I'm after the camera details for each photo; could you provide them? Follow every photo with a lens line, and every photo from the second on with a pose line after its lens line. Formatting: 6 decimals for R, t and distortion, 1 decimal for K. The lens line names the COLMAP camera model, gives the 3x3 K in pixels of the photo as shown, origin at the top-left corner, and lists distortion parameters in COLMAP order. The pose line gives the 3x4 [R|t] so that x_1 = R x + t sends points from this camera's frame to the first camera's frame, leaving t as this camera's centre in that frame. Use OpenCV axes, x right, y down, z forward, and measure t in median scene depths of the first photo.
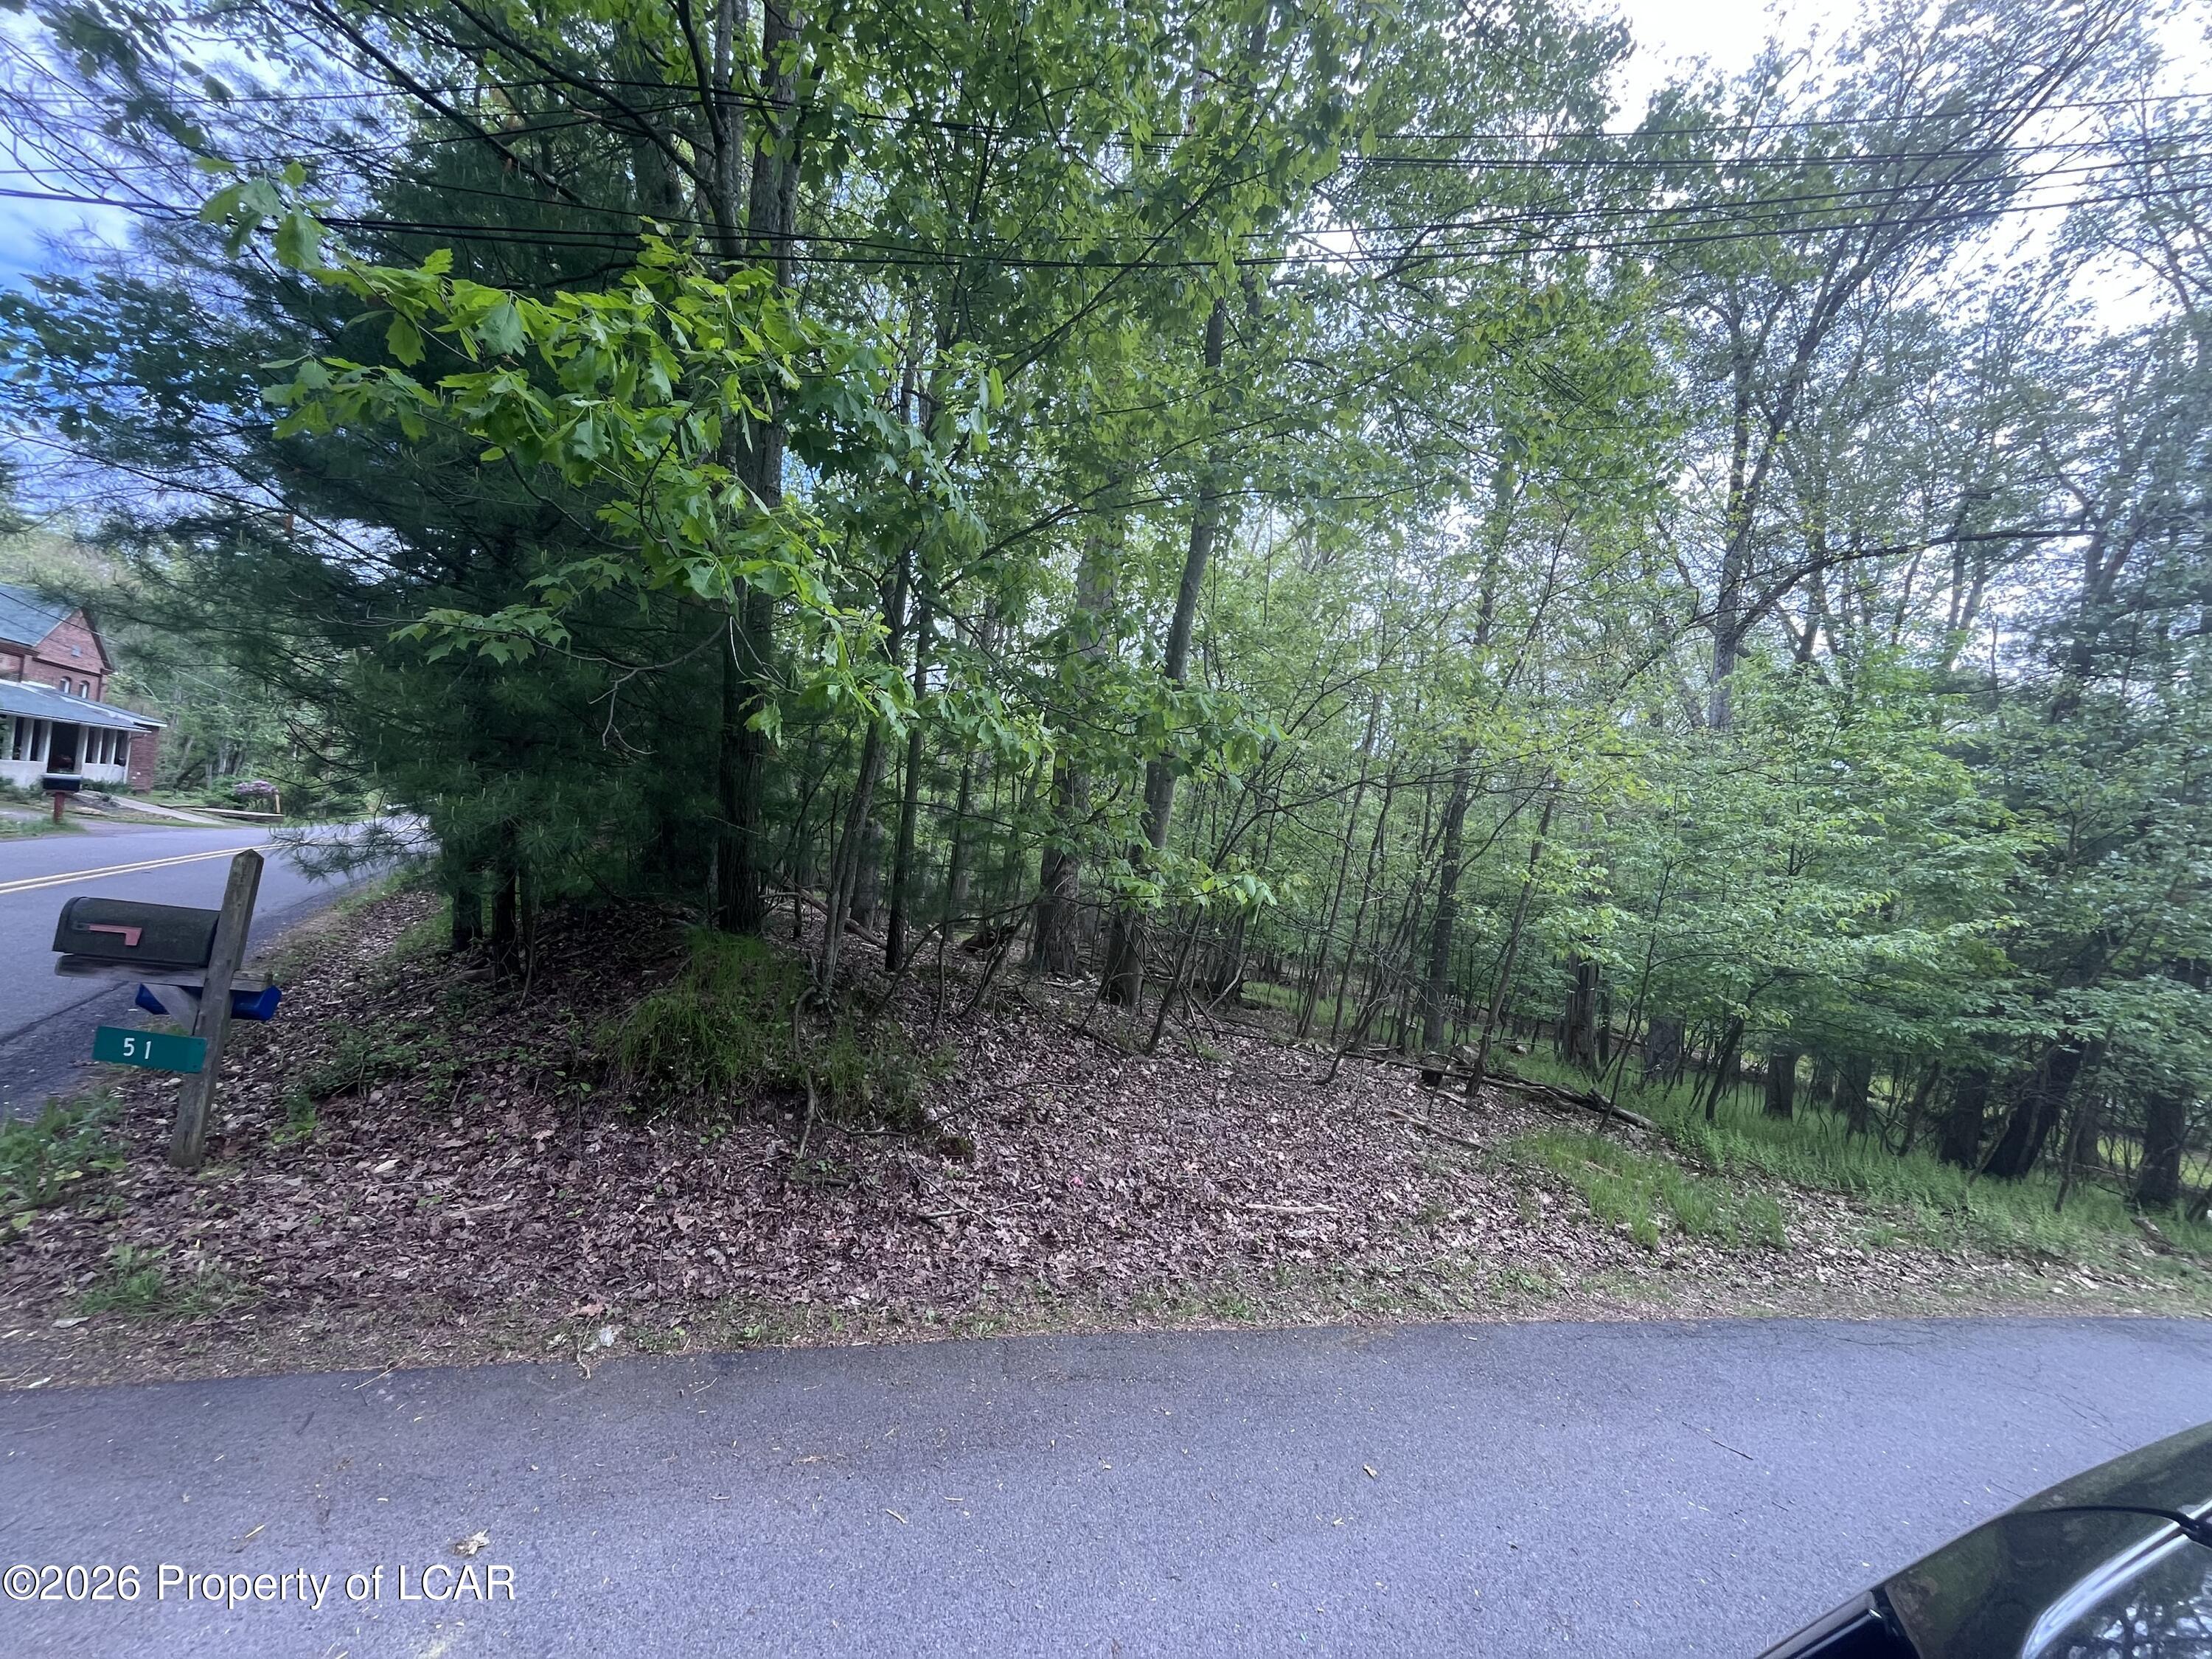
lens RADIAL K [[901.2, 0, 1099.2], [0, 901.2, 820.0], [0, 0, 1]] dist [-0.000475, -0.000575]
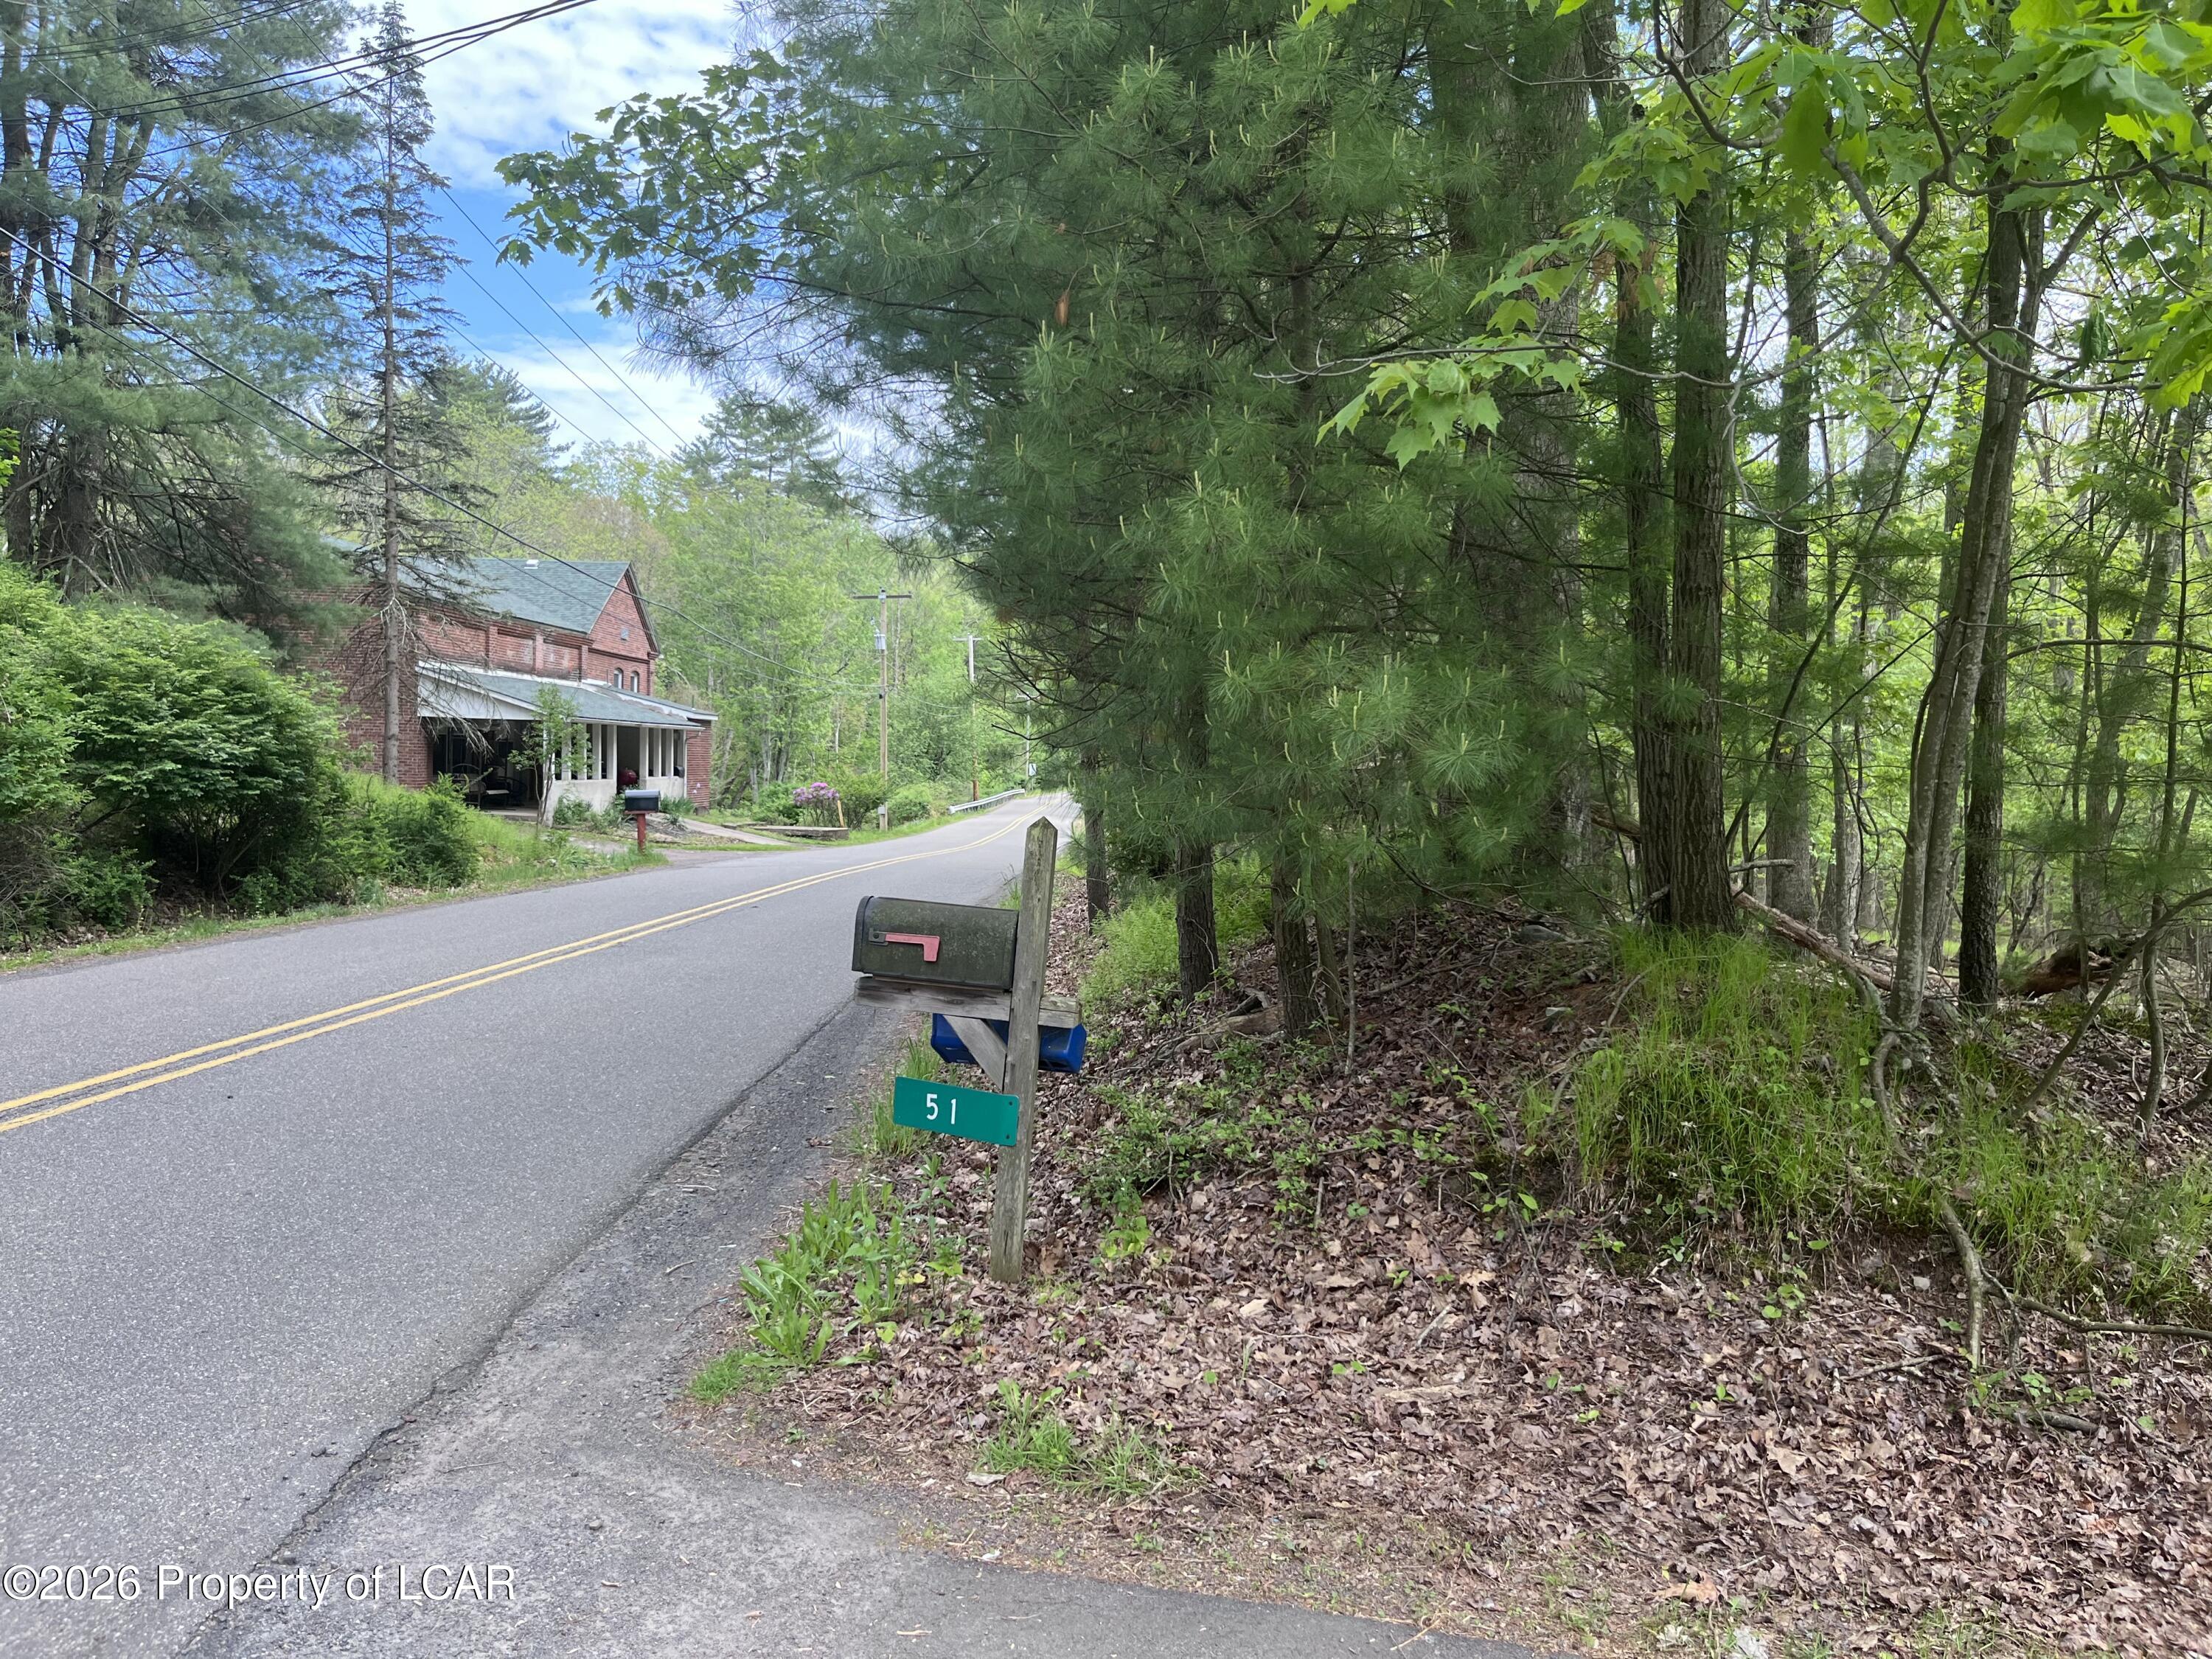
lens RADIAL K [[1692.0, 0, 1106.3], [0, 1692.0, 823.5], [0, 0, 1]] dist [0.032935, -0.050178]
pose [[0.838268, -0.071391, -0.540564, -0.207890], [0.087431, 0.996162, 0.004021, 0.034102], [0.538203, -0.050633, 0.841293, -0.027654]]
